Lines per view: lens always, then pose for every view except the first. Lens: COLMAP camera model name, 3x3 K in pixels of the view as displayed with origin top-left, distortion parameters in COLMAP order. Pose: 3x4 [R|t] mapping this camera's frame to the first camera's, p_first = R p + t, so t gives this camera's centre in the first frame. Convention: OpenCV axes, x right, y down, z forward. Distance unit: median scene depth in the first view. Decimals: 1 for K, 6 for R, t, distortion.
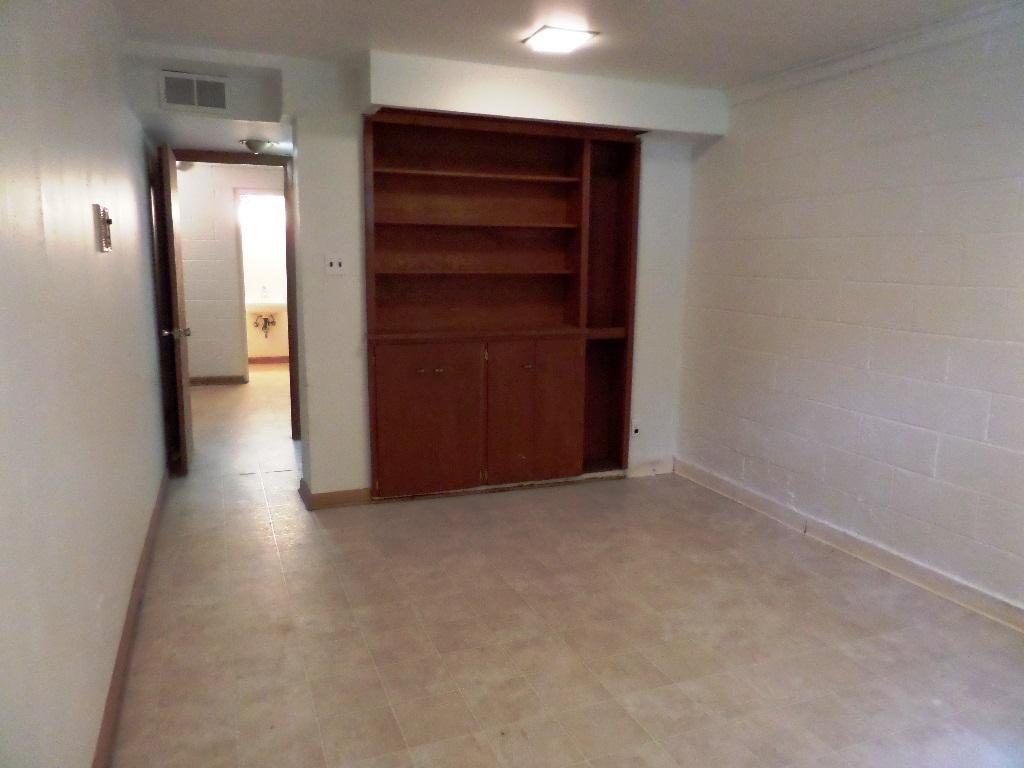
lens RADIAL K [[721.0, 0, 512.0], [0, 721.0, 384.0], [0, 0, 1]] dist [-0.023793, 0.000498]
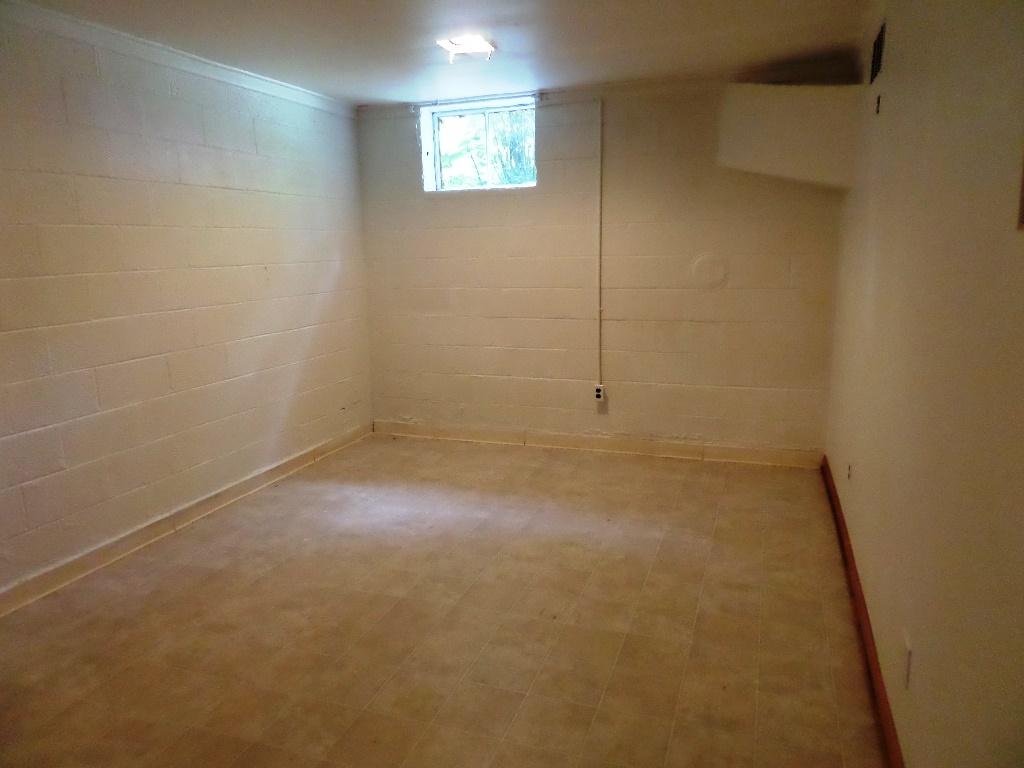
lens RADIAL K [[721.0, 0, 512.0], [0, 721.0, 384.0], [0, 0, 1]] dist [-0.023793, 0.000498]
pose [[-0.741554, -0.121589, 0.659783, -0.588521], [0.127753, 0.939853, 0.316789, -0.246864], [-0.658617, 0.319205, -0.681419, 1.404414]]
